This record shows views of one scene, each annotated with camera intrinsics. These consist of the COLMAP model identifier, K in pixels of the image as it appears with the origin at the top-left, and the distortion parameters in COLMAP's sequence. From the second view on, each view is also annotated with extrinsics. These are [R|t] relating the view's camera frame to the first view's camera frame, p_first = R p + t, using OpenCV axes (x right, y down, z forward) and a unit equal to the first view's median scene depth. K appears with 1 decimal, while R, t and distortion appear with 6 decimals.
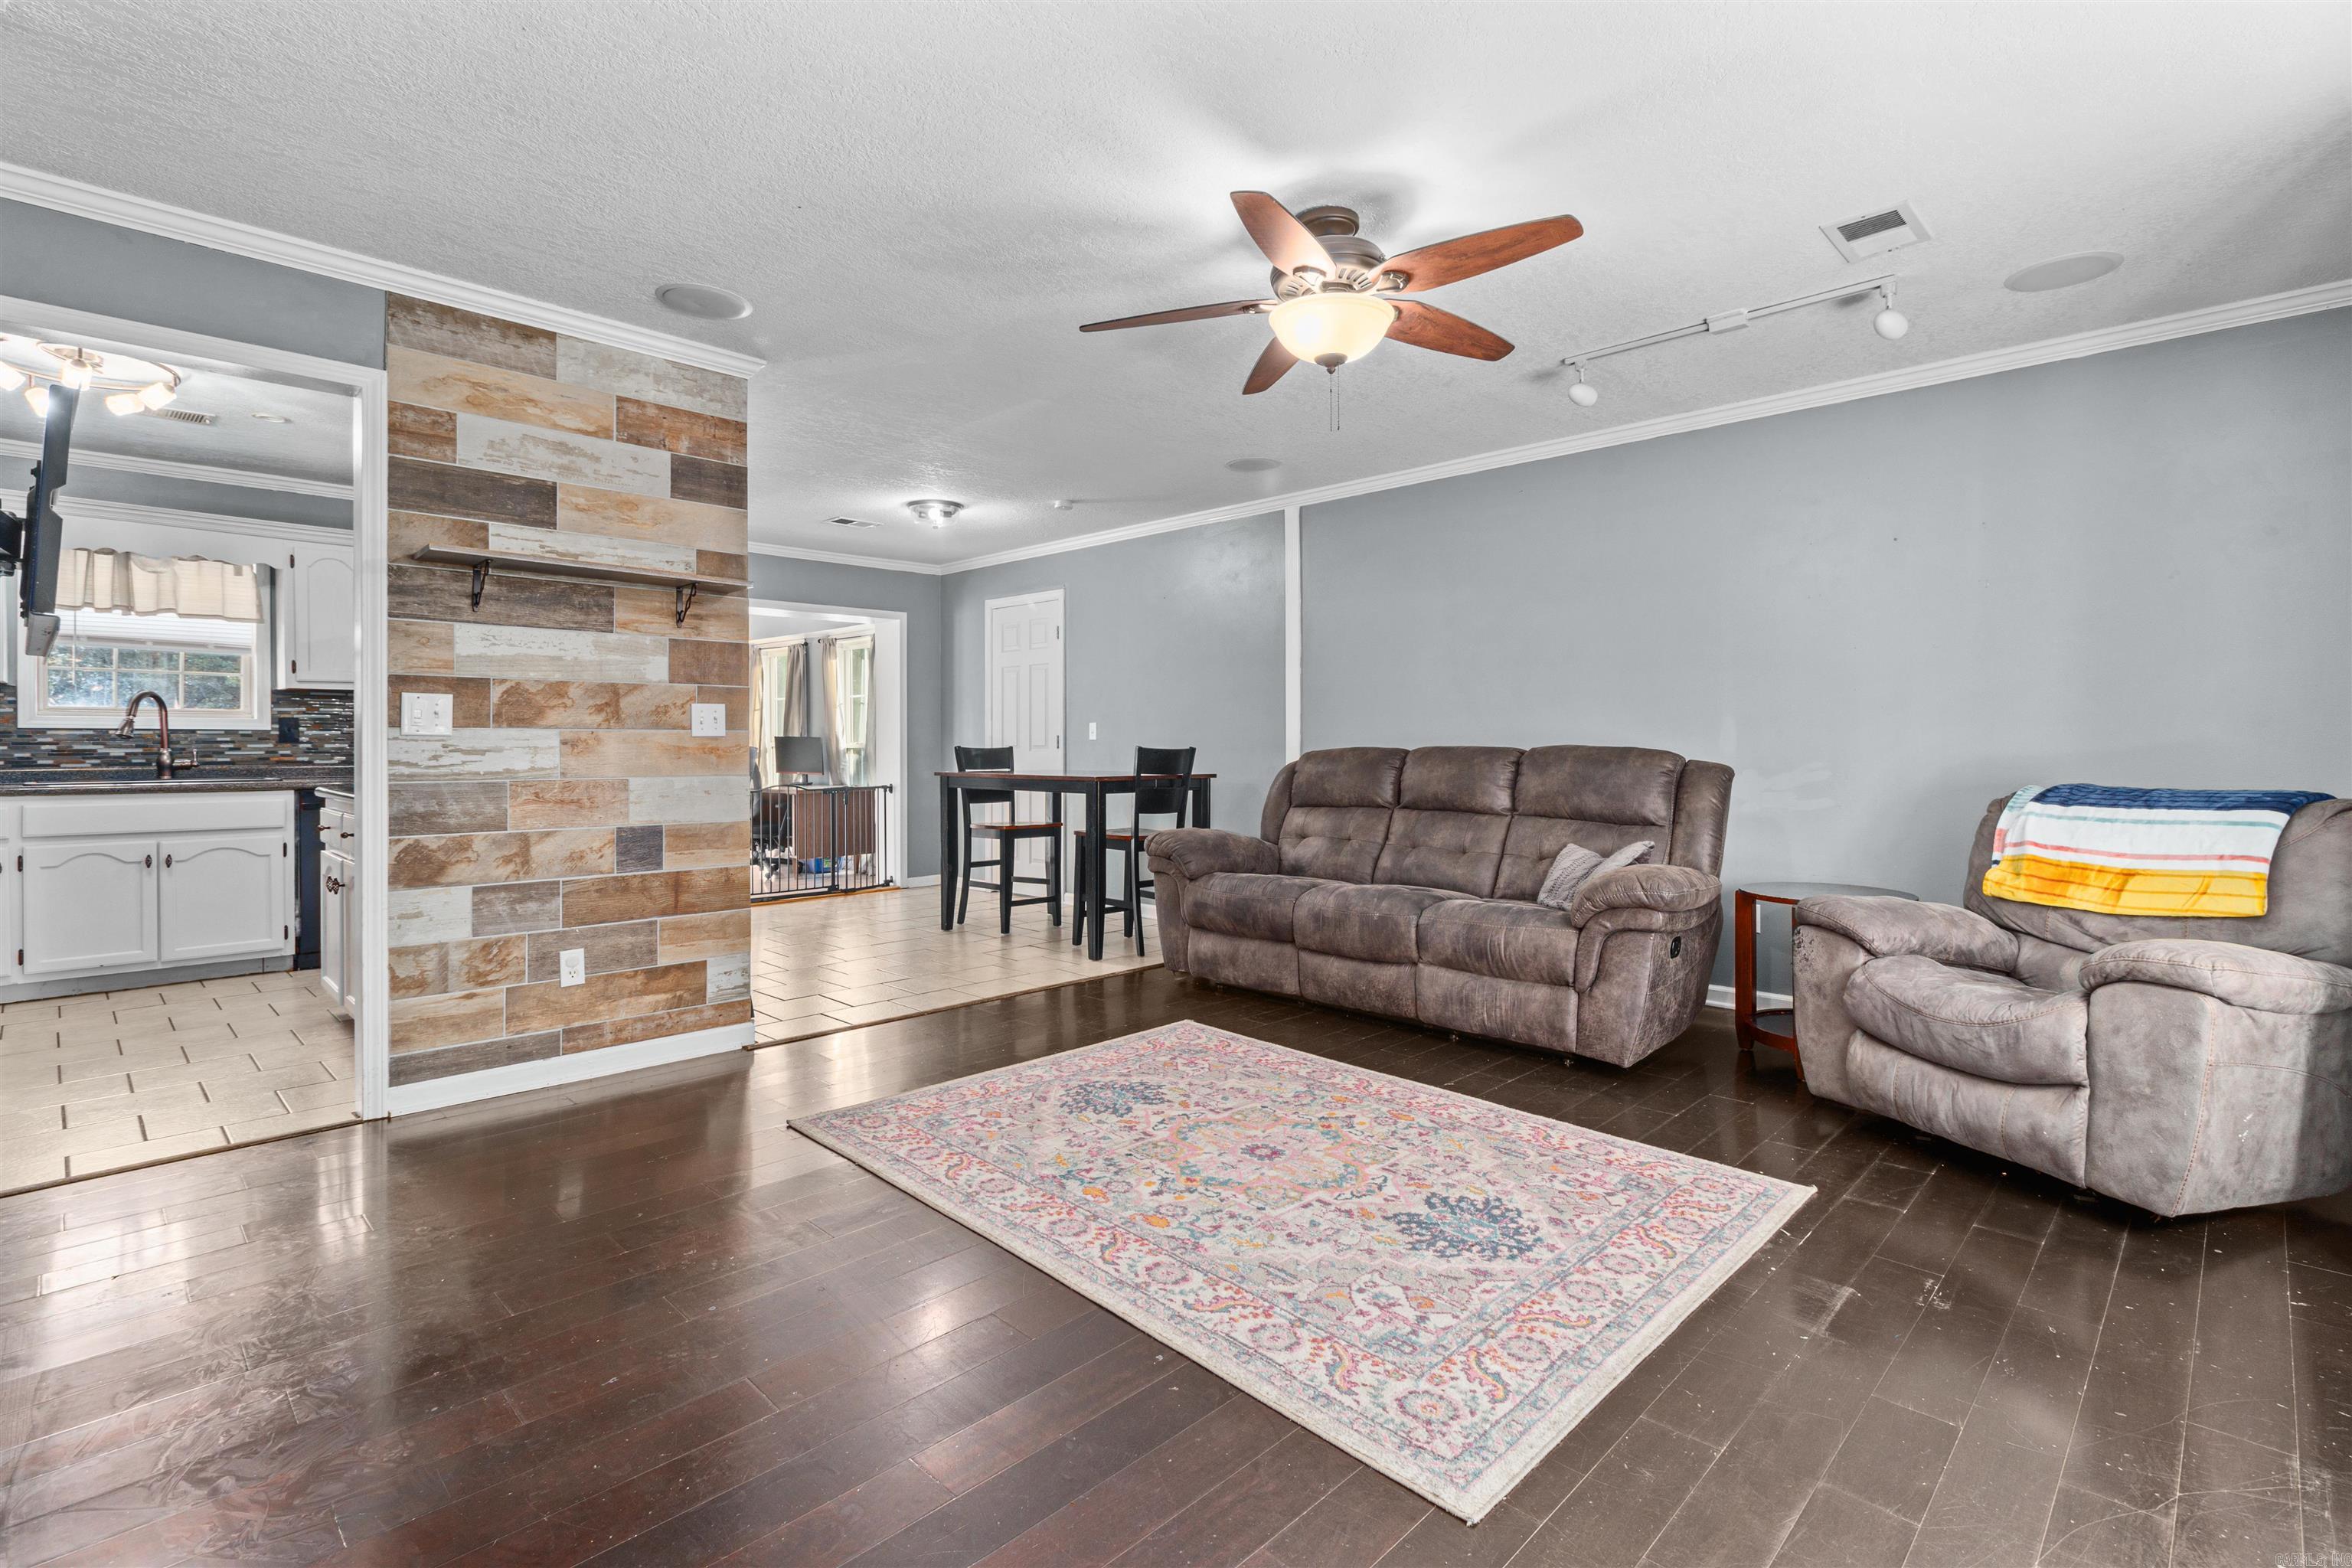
lens RADIAL K [[1091.4, 0, 1200.8], [0, 1091.4, 741.7], [0, 0, 1]] dist [0.001029, 0.000429]
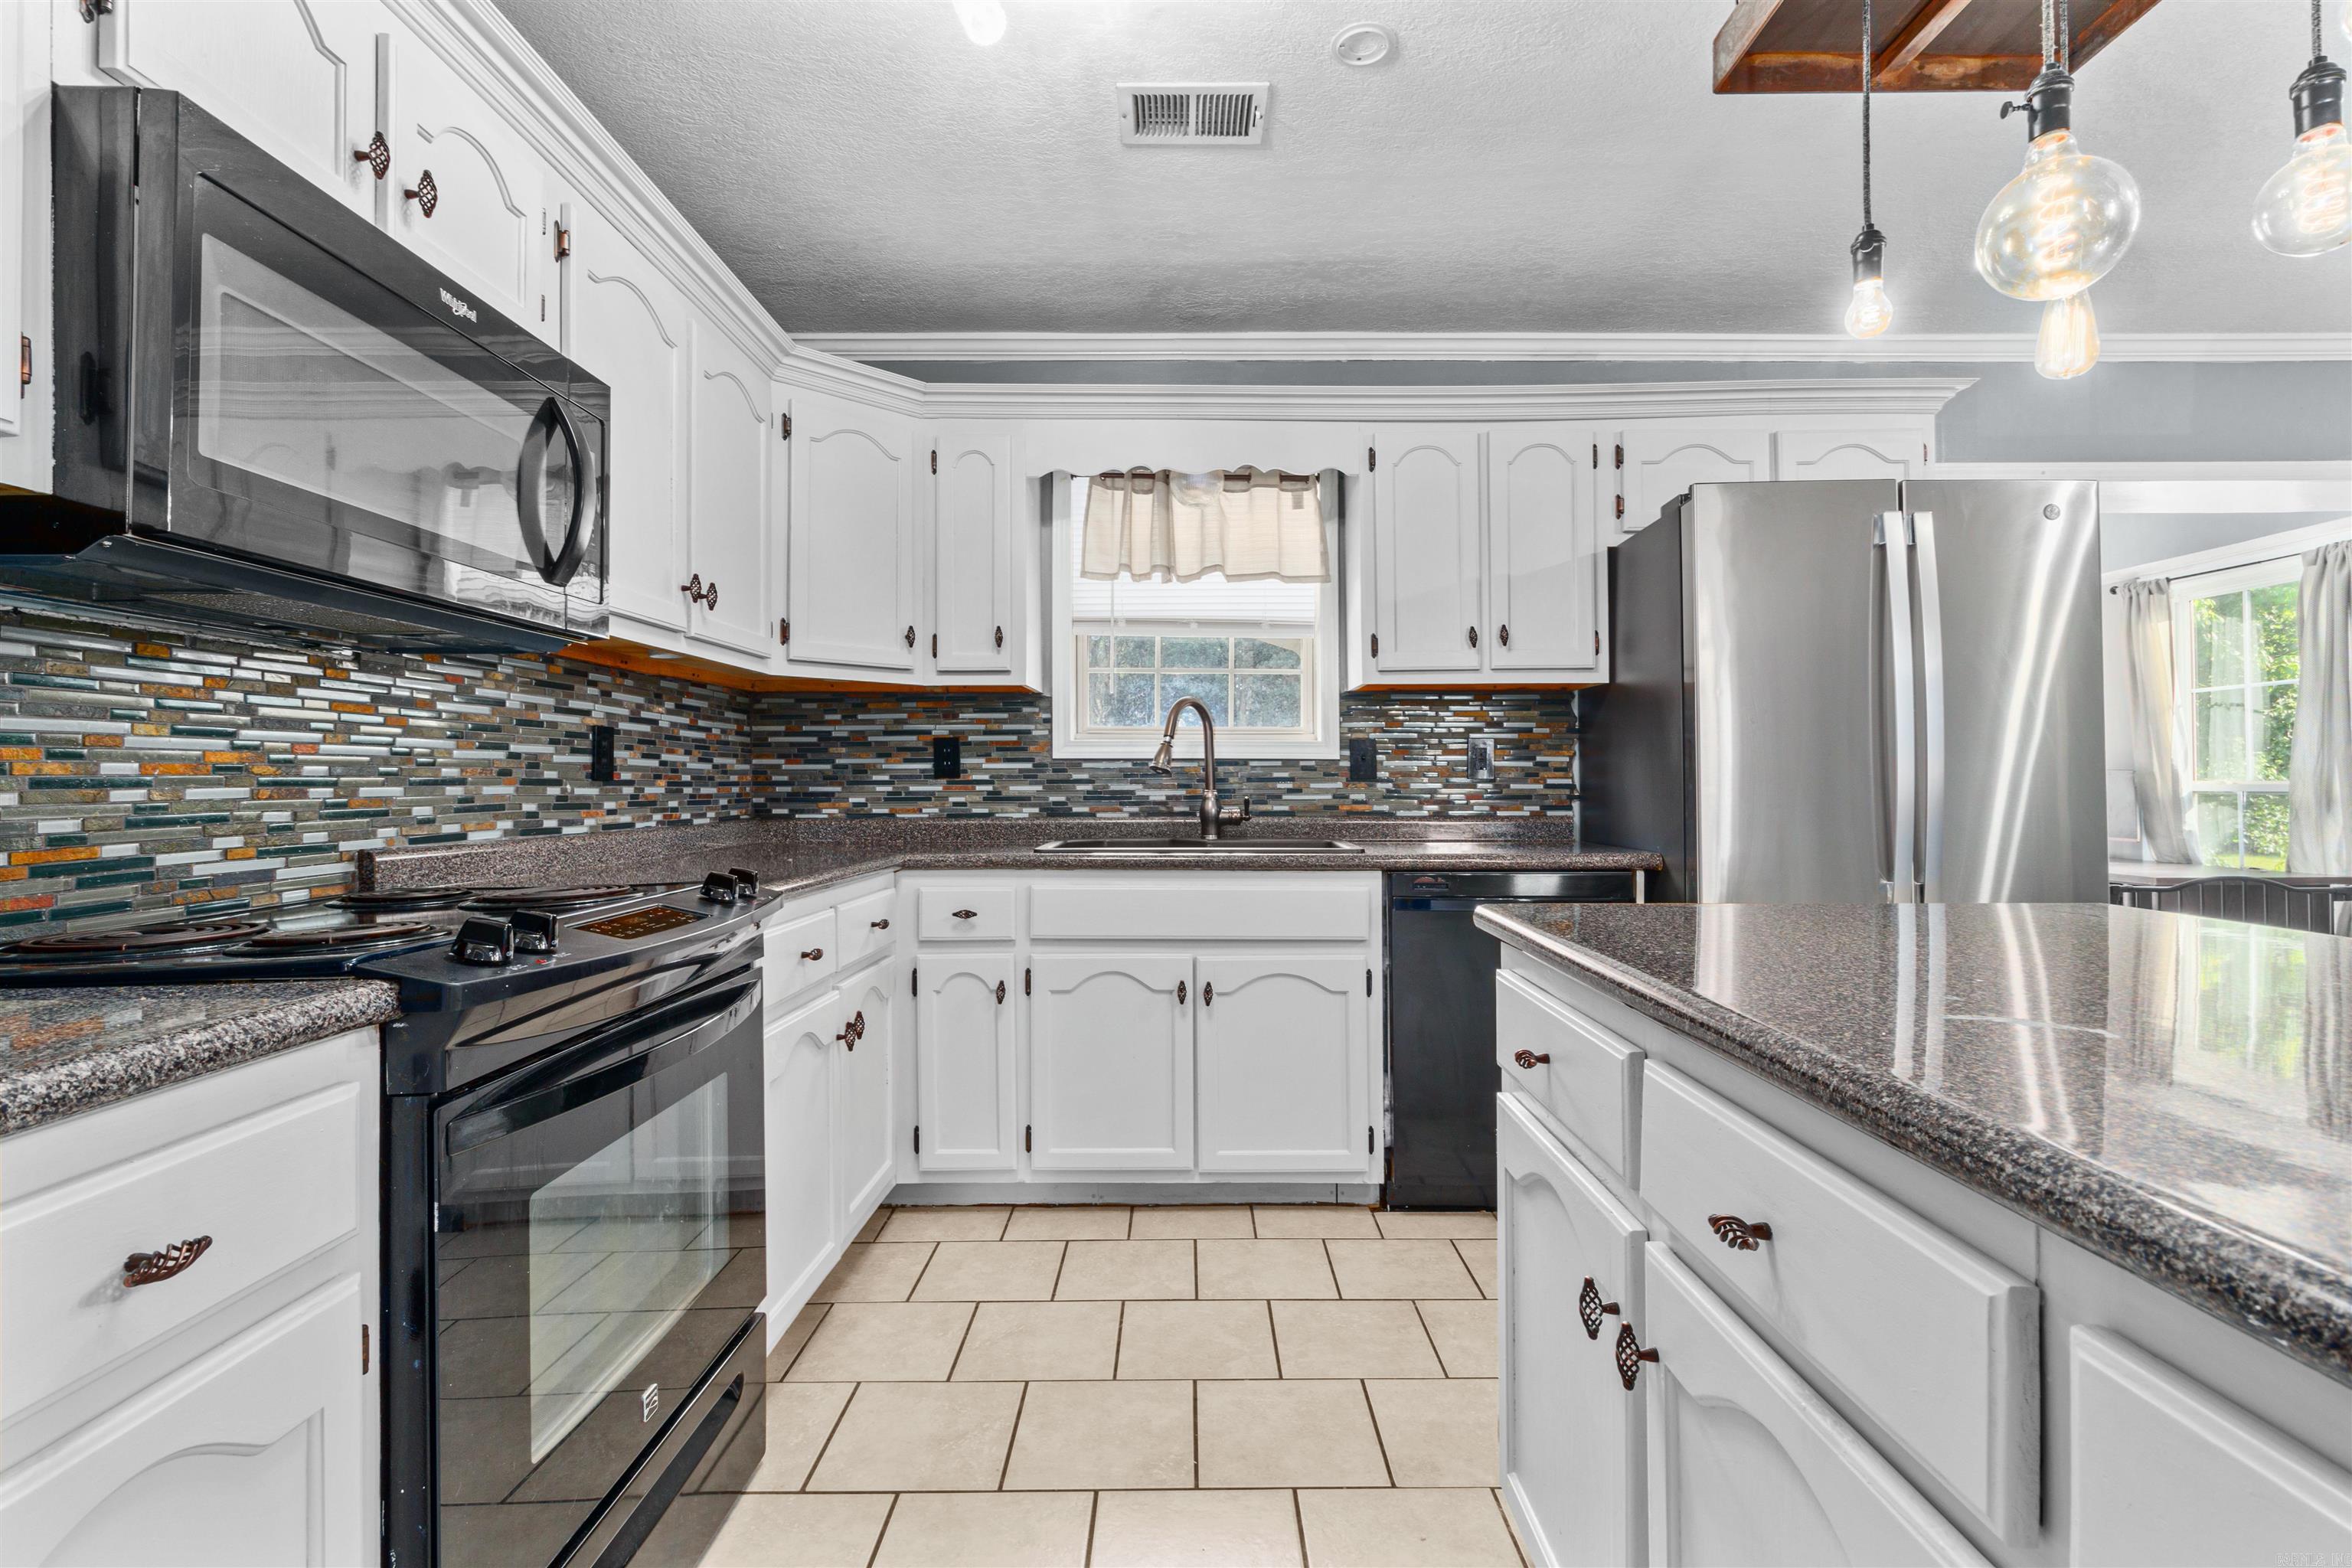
lens RADIAL K [[1091.4, 0, 1195.7], [0, 1091.4, 769.3], [0, 0, 1]] dist [0.001029, 0.000429]
pose [[0.697680, -0.008127, -0.716364, -0.398704], [-0.001246, 0.999920, -0.012557, 0.001870], [0.716409, 0.009654, 0.697614, 0.439659]]
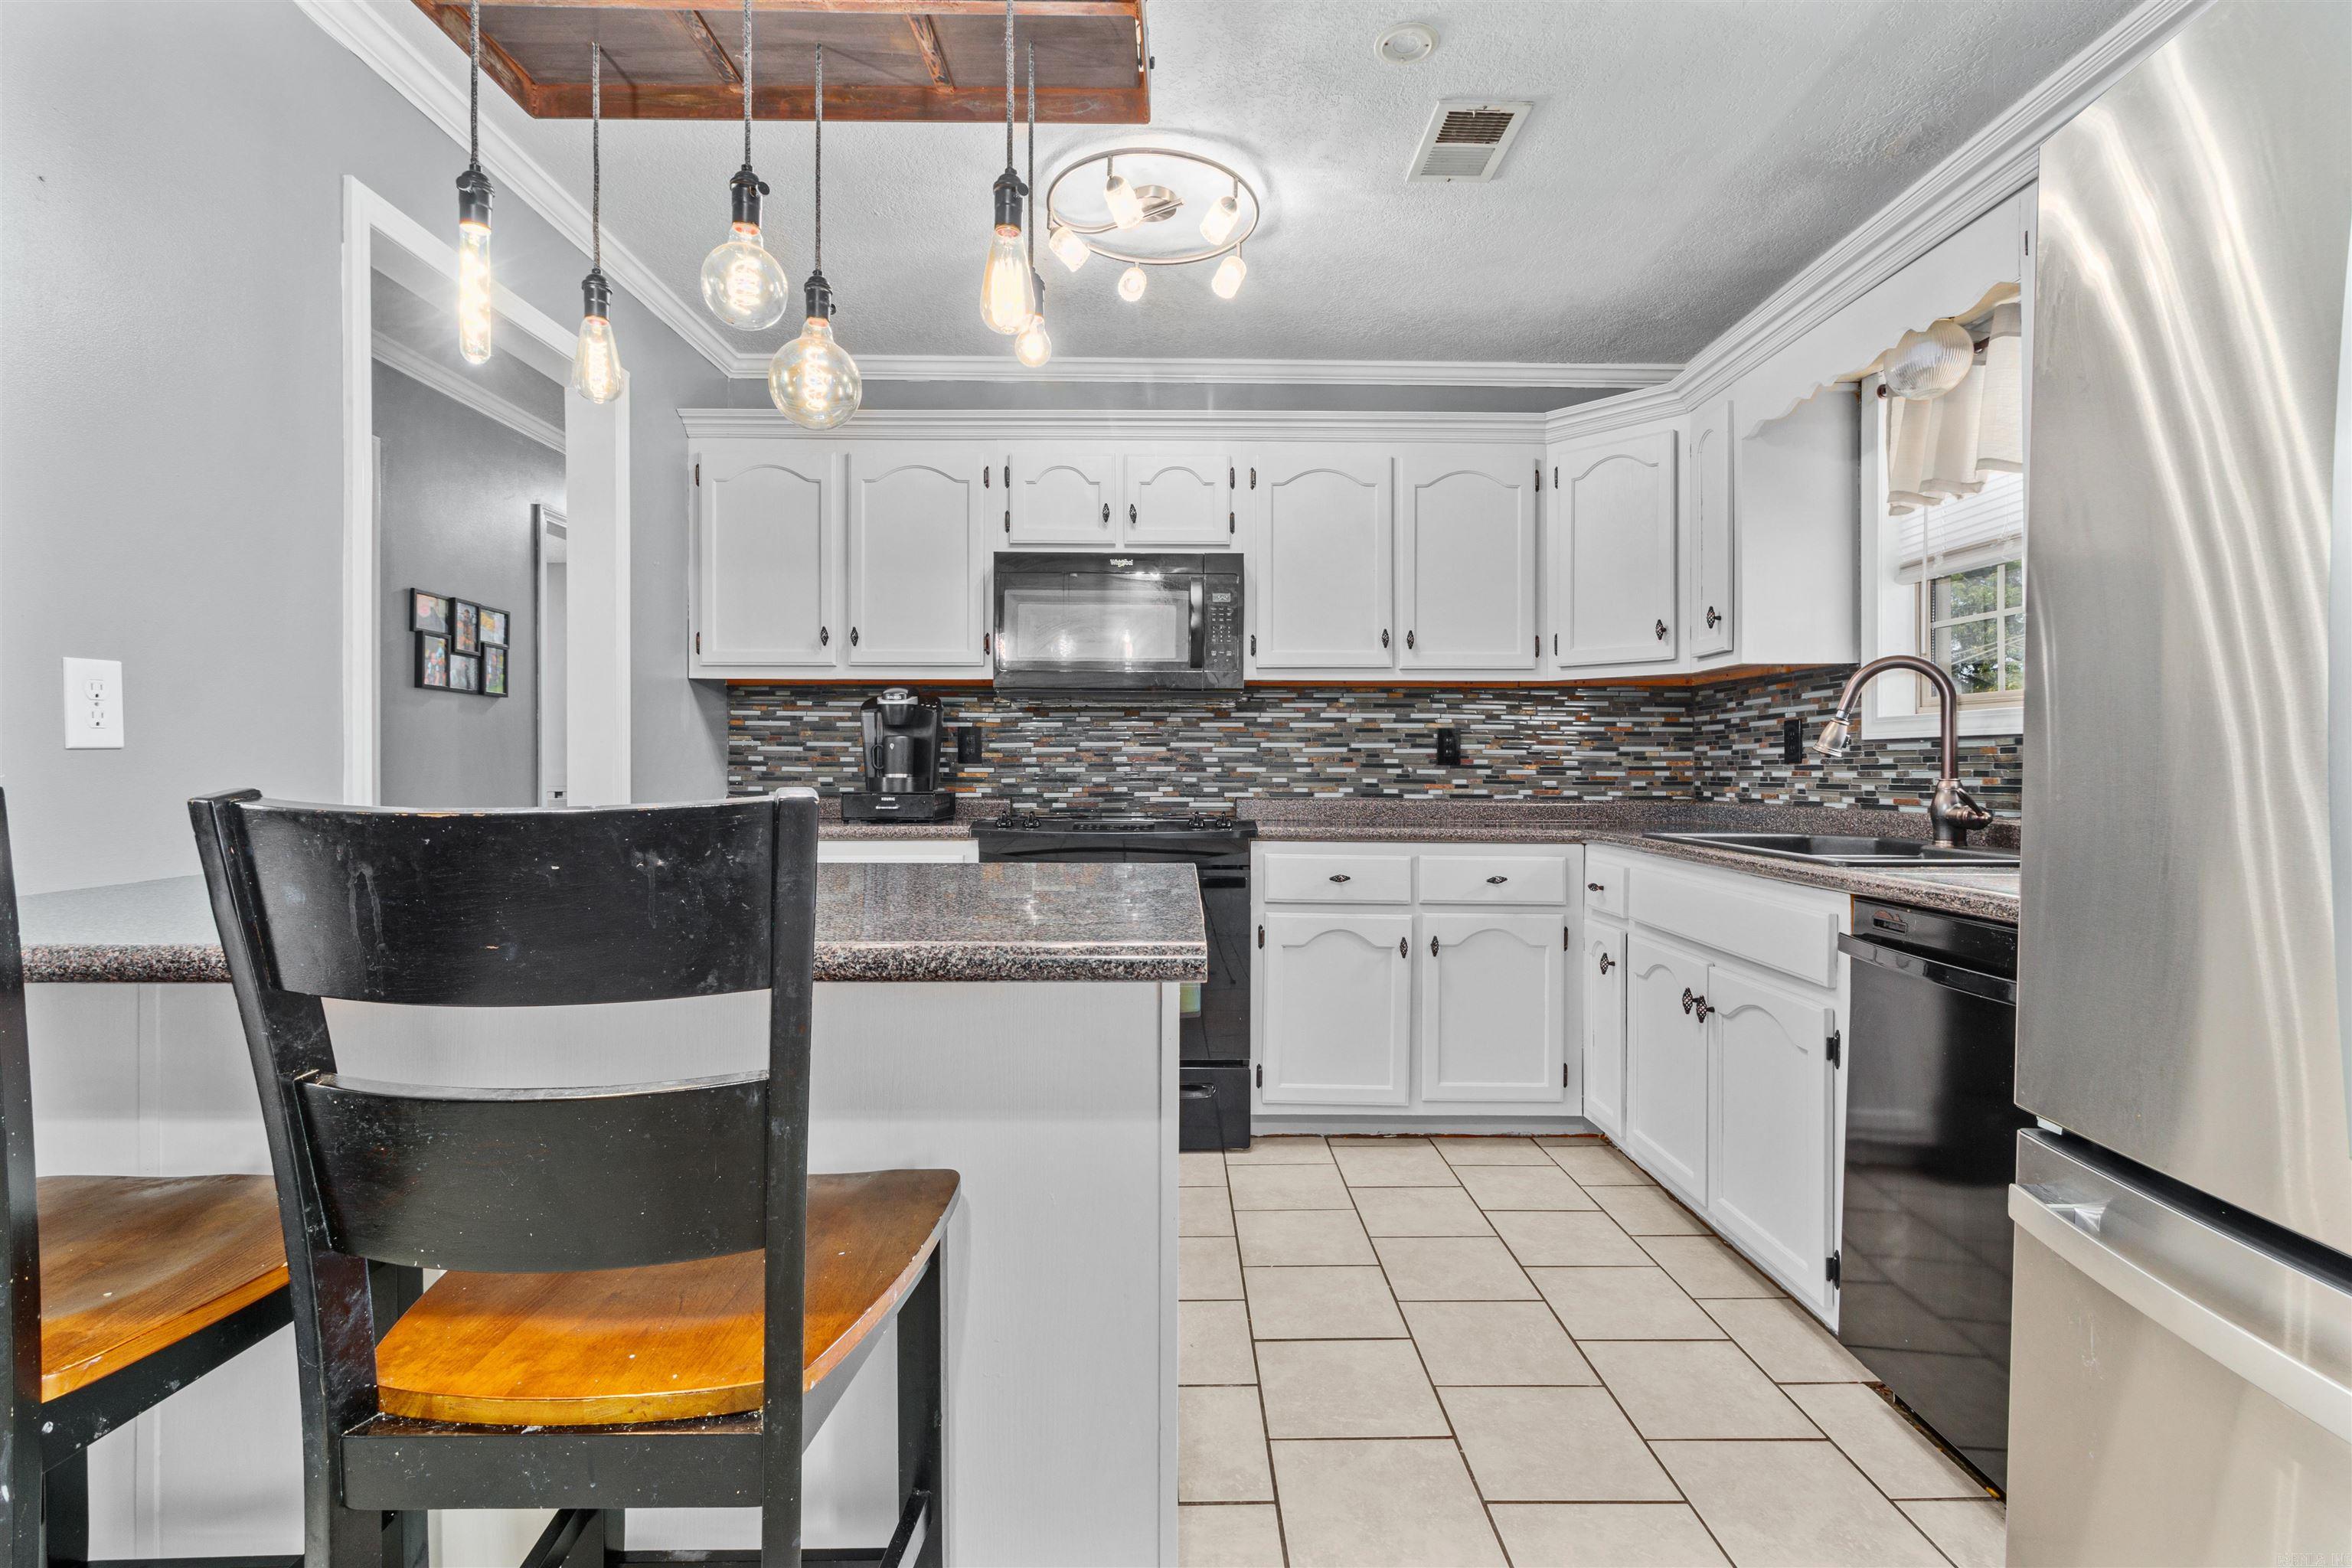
lens RADIAL K [[1091.4, 0, 1190.3], [0, 1091.4, 780.7], [0, 0, 1]] dist [0.001029, 0.000429]
pose [[-0.708795, 0.008946, -0.705358, -0.319594], [-0.004790, 0.999835, 0.017495, 0.000397], [0.705398, 0.015779, -0.708635, 0.855460]]
